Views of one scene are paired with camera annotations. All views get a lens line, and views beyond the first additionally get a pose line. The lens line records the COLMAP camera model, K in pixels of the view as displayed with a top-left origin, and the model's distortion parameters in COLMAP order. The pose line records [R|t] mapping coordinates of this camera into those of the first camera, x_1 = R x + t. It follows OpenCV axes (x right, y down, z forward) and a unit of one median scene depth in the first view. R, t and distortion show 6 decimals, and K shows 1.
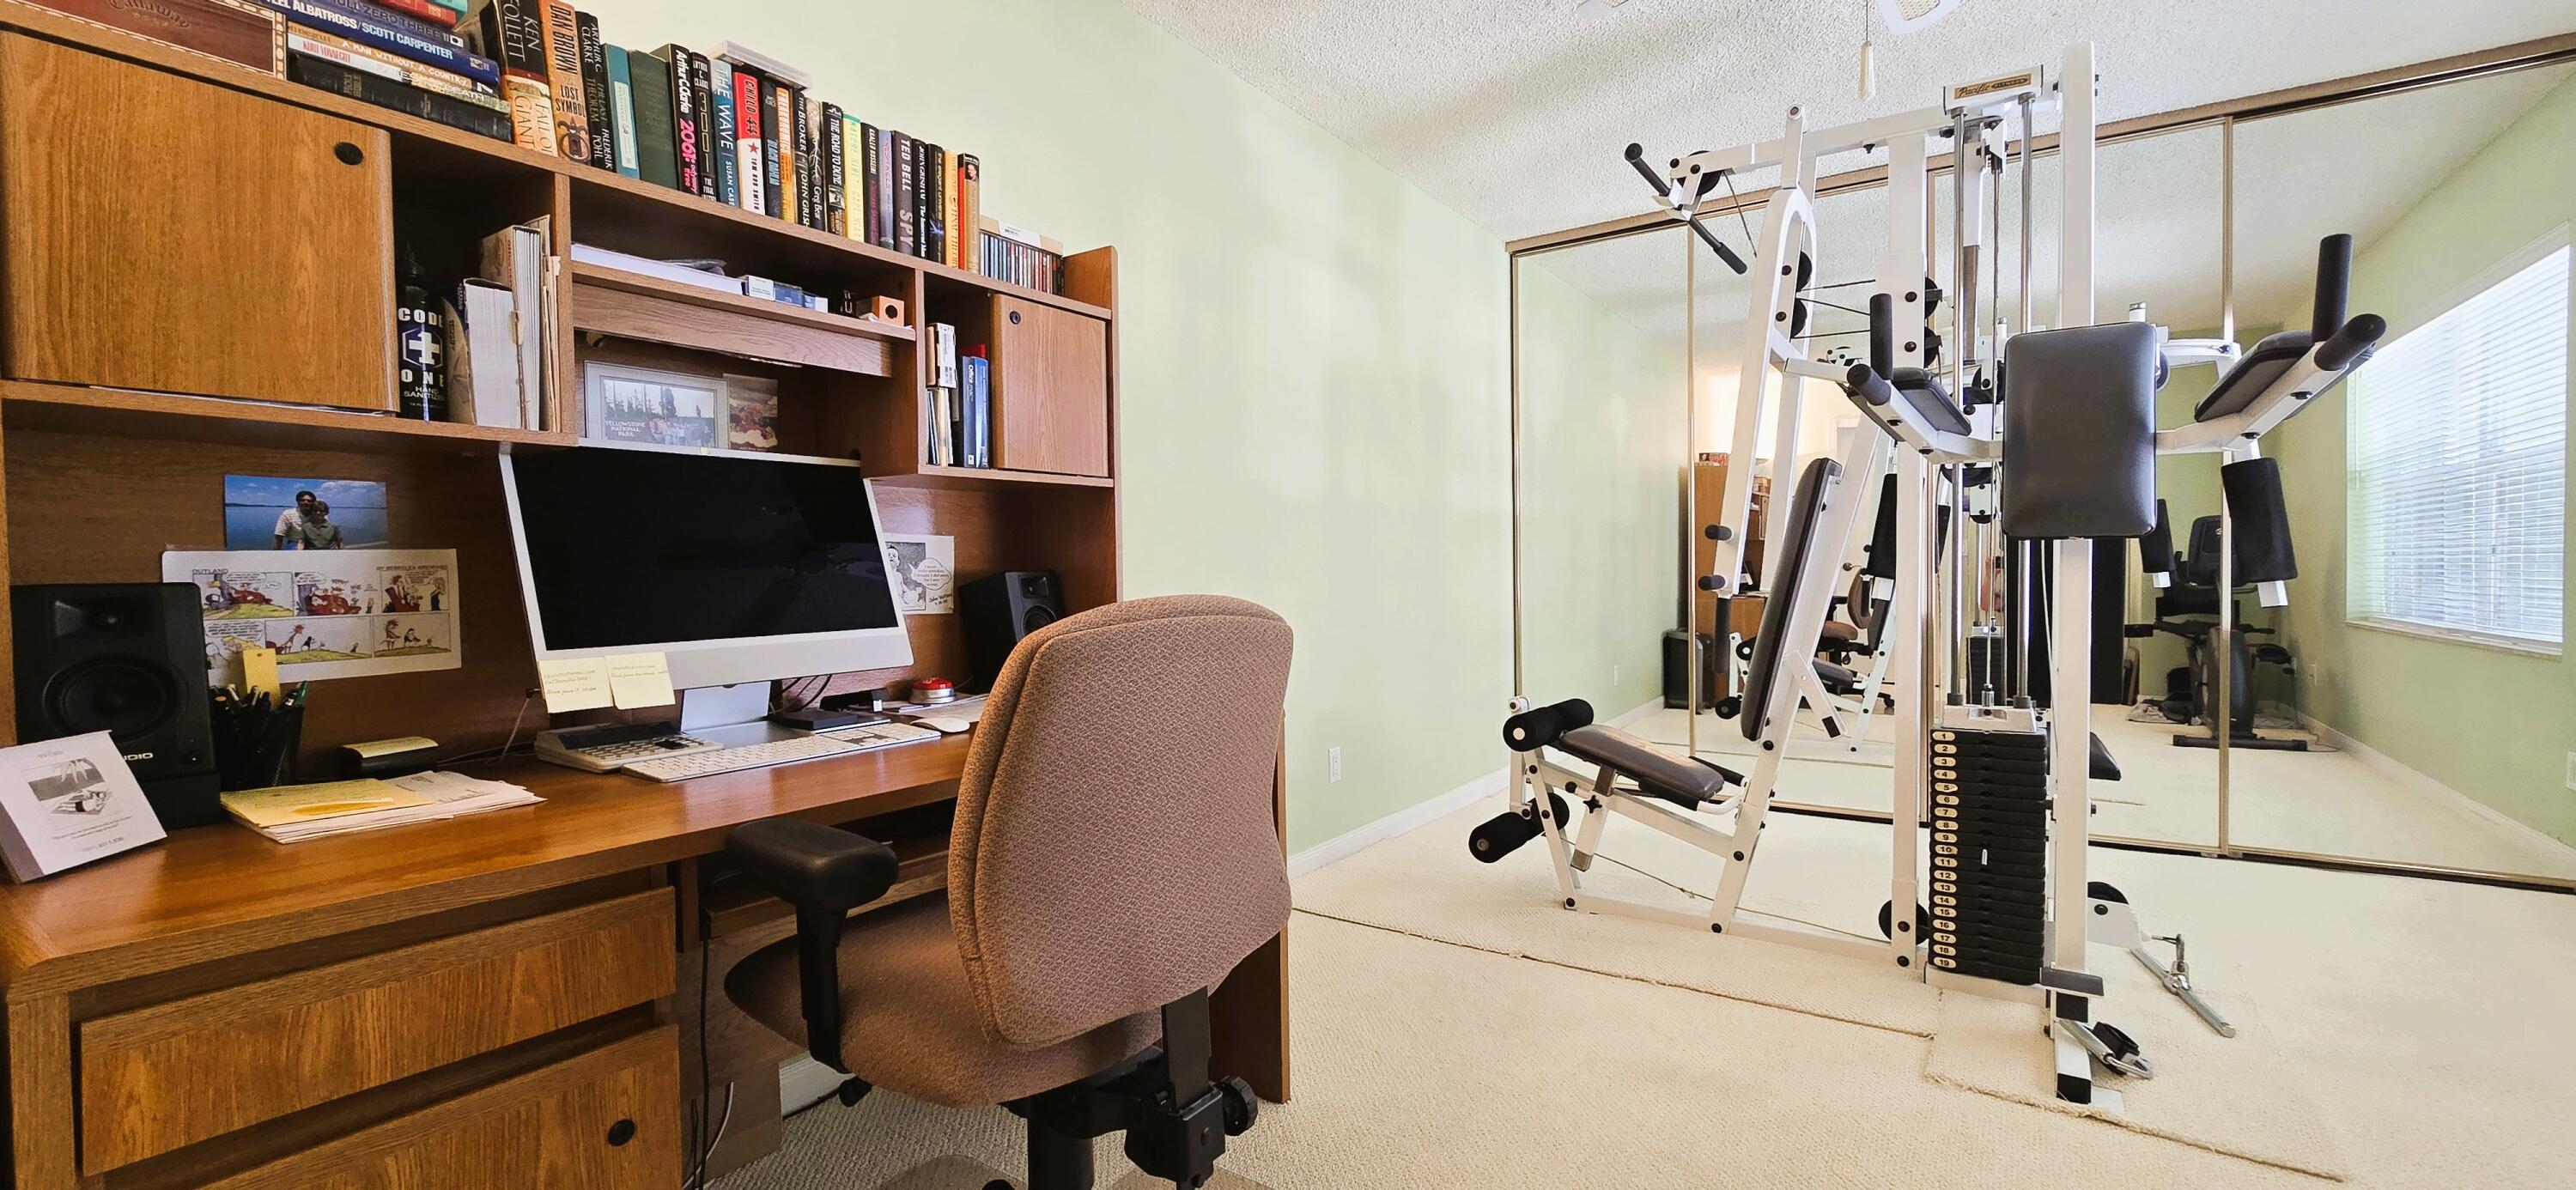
lens RADIAL K [[1064.0, 0, 1294.4], [0, 1064.0, 587.6], [0, 0, 1]] dist [0.017924, -0.010719]
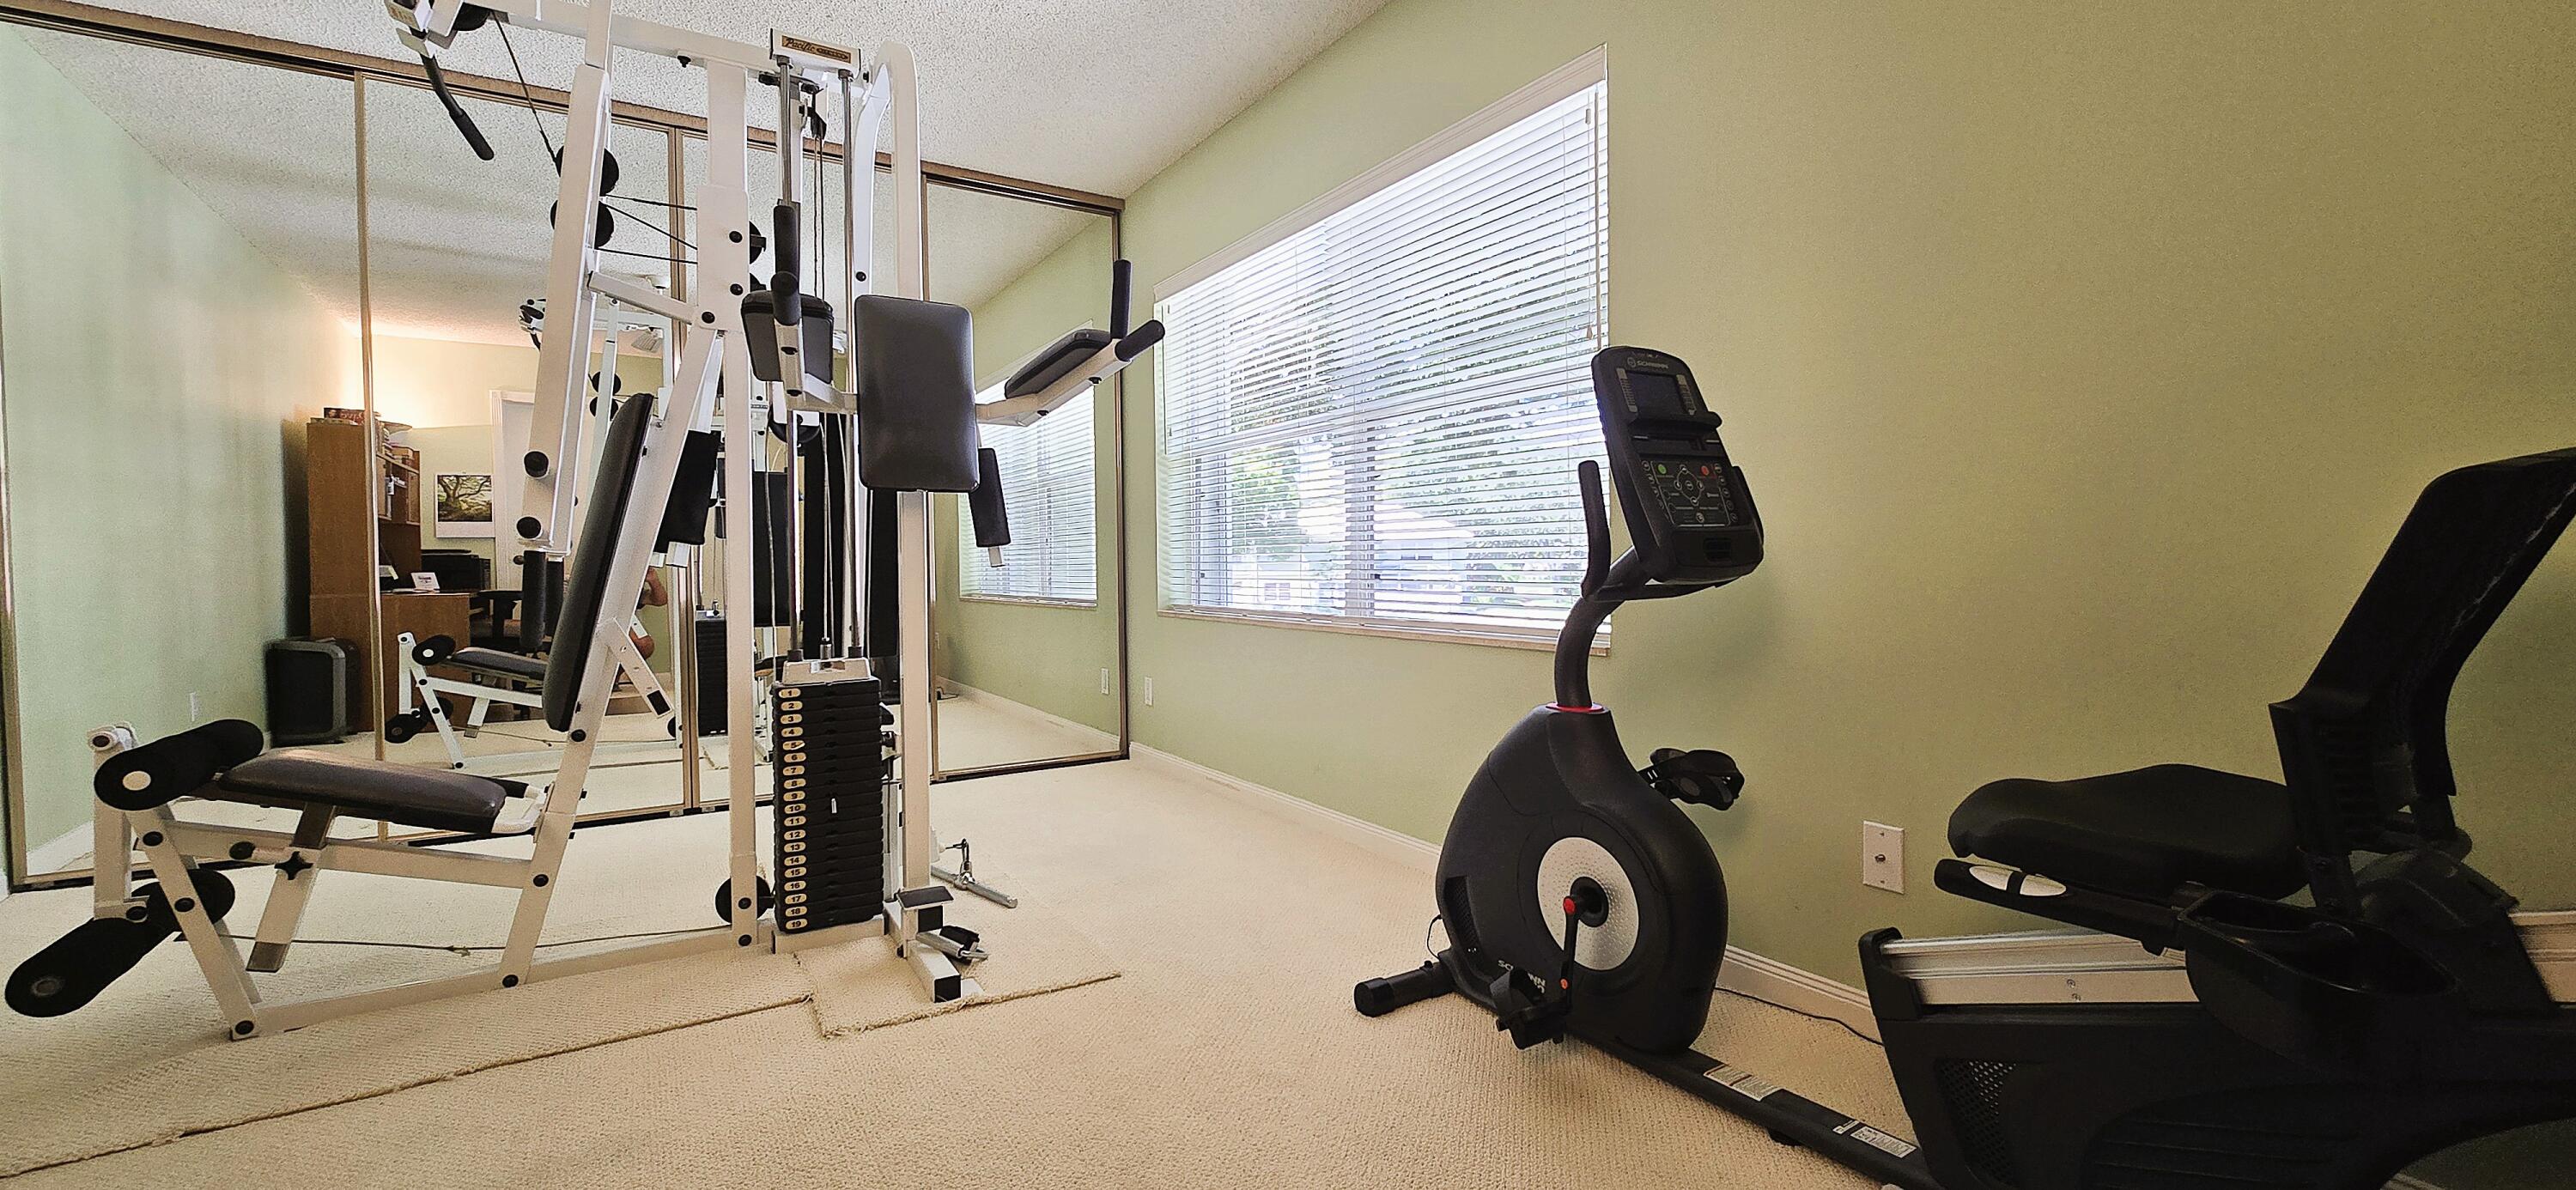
lens RADIAL K [[1064.0, 0, 1294.4], [0, 1064.0, 587.6], [0, 0, 1]] dist [0.017924, -0.010719]
pose [[0.401022, -0.009992, 0.916014, -0.101878], [0.023562, 0.999722, 0.000590, 0.052511], [-0.915765, 0.021347, 0.401146, 0.183423]]
